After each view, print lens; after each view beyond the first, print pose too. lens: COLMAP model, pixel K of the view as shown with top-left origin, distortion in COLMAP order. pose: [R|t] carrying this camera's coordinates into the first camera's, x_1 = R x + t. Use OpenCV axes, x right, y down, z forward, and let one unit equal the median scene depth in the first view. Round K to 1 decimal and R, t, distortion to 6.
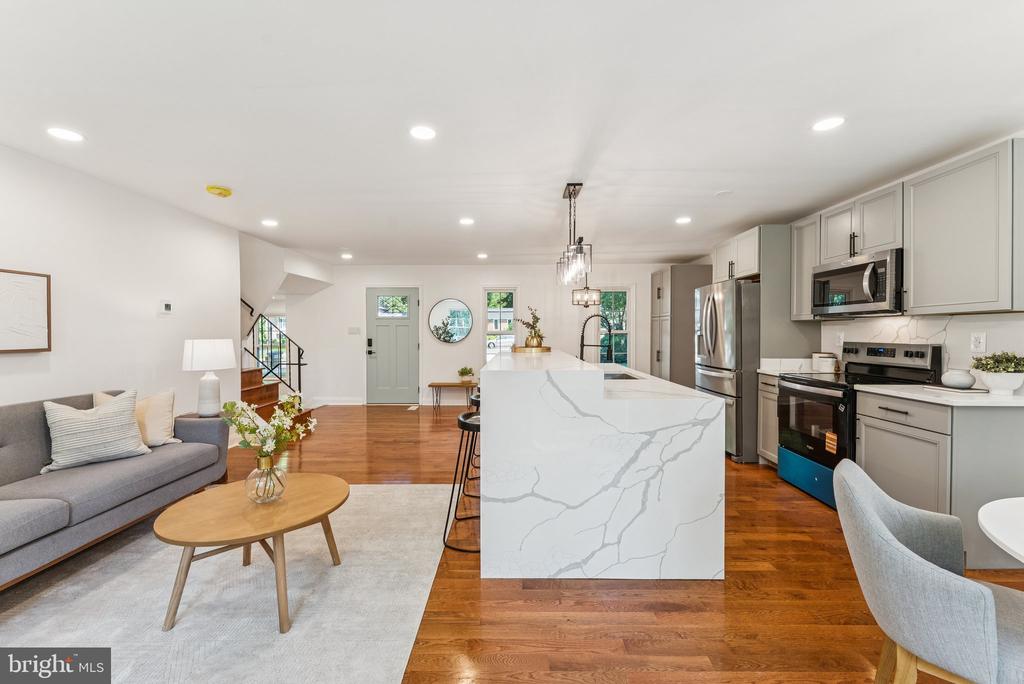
lens RADIAL K [[416.3, 0, 512.0], [0, 416.3, 342.0], [0, 0, 1]] dist [-0.000729, -0.000087]
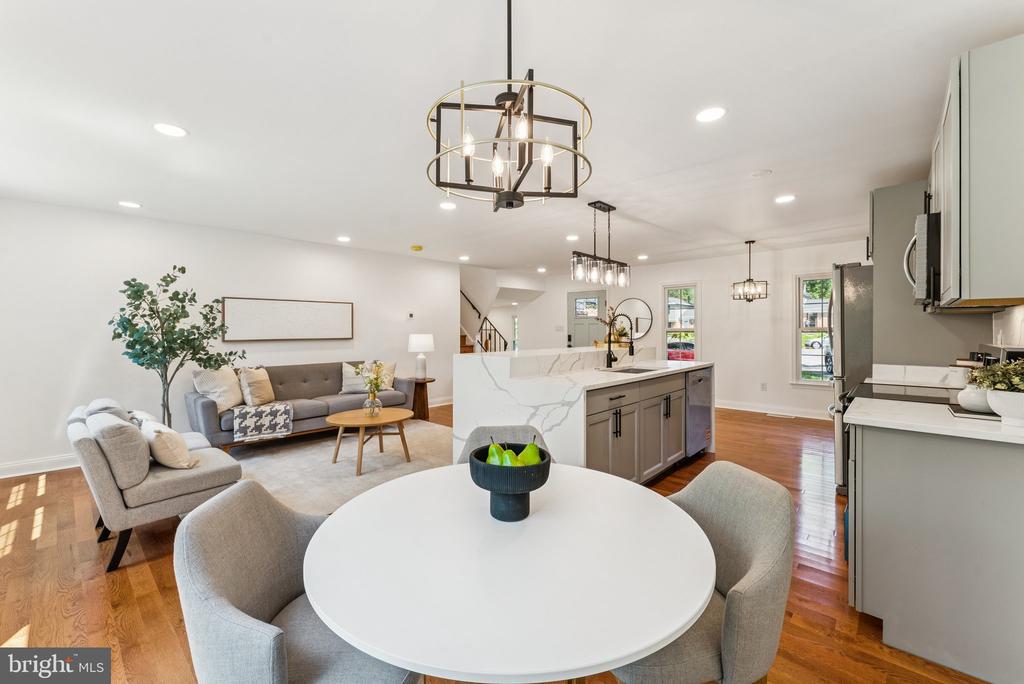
lens RADIAL K [[418.8, 0, 512.0], [0, 418.8, 334.4], [0, 0, 1]] dist [0.000032, 0.000015]
pose [[0.740669, 0.006576, -0.671838, 0.691595], [-0.013777, 0.999891, -0.005402, -0.001241], [0.671729, 0.013257, 0.740679, -0.015669]]
